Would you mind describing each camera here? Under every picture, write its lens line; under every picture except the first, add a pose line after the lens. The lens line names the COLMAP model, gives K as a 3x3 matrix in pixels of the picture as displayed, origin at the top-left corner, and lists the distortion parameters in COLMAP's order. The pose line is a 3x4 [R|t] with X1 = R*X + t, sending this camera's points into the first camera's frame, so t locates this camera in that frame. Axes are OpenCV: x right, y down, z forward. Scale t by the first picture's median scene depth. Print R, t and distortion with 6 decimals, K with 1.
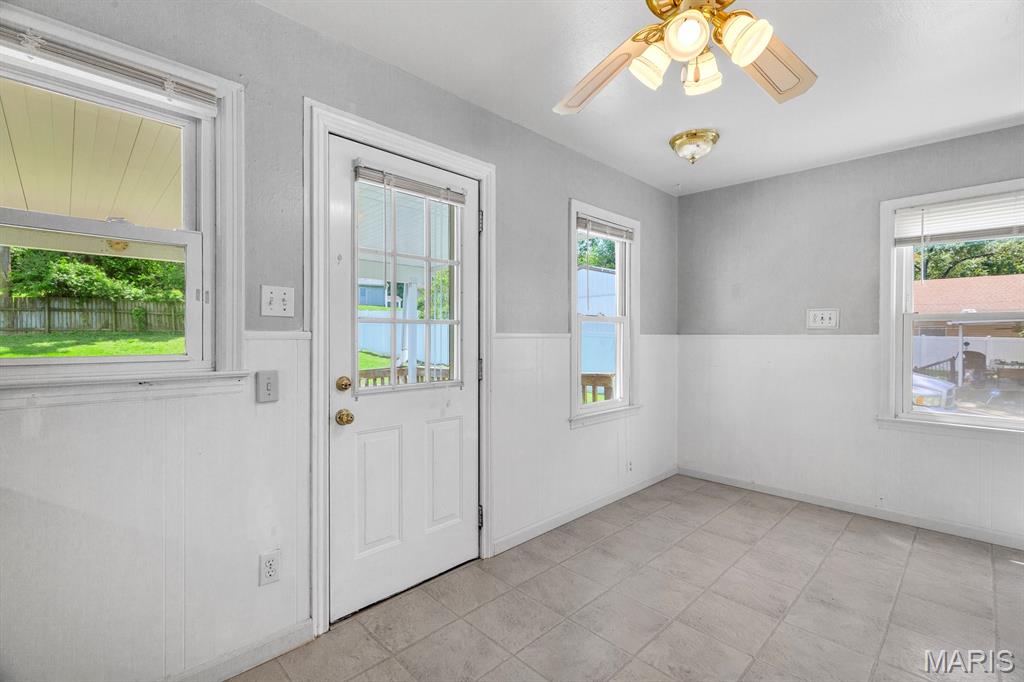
lens RADIAL K [[461.6, 0, 516.5], [0, 461.6, 338.4], [0, 0, 1]] dist [0.002060, 0.000244]
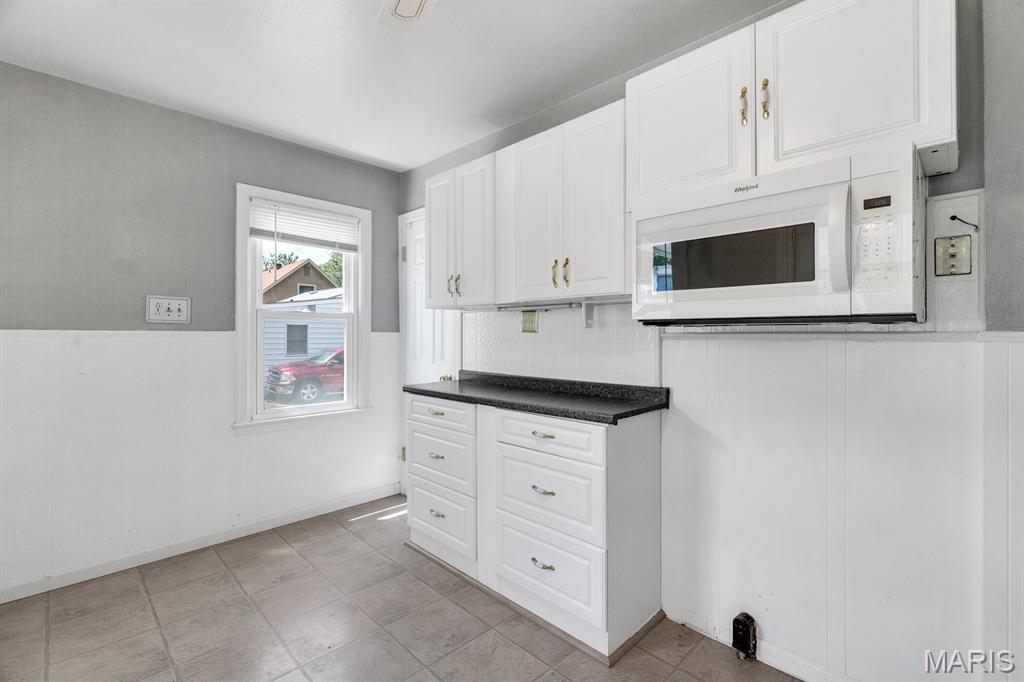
lens RADIAL K [[461.6, 0, 514.6], [0, 461.6, 331.9], [0, 0, 1]] dist [0.002060, 0.000244]
pose [[-0.010876, 0.006553, 0.999919, -0.110707], [0.003848, 0.999971, -0.006512, 0.000755], [-0.999933, 0.003777, -0.010901, 0.475735]]
